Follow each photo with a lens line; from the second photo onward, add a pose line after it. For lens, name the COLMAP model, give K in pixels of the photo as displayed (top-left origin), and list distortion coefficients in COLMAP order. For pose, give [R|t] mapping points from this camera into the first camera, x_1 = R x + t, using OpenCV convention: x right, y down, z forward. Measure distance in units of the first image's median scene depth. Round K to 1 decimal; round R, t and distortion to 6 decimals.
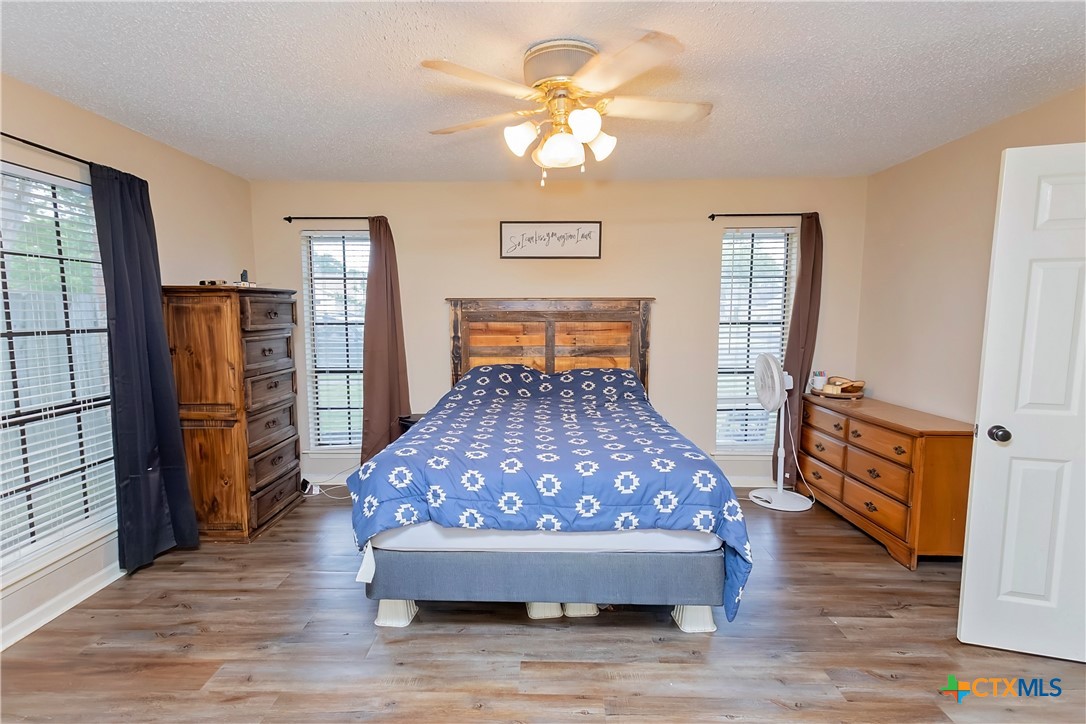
lens RADIAL K [[526.4, 0, 549.9], [0, 526.4, 368.4], [0, 0, 1]] dist [0.023417, -0.000992]
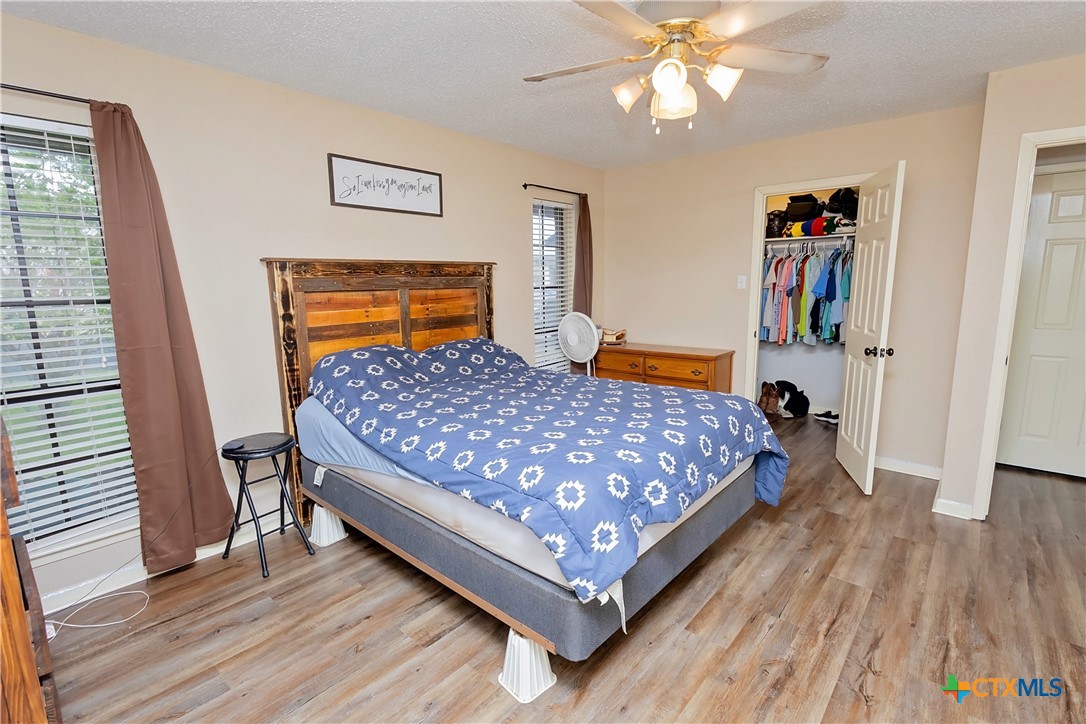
lens RADIAL K [[514.7, 0, 543.0], [0, 514.7, 362.0], [0, 0, 1]] dist [0.000219, 0.000066]
pose [[0.631105, -0.129710, 0.764775, -0.490205], [0.092741, 0.991465, 0.091626, -0.030131], [-0.770133, 0.013101, 0.637749, 0.320804]]
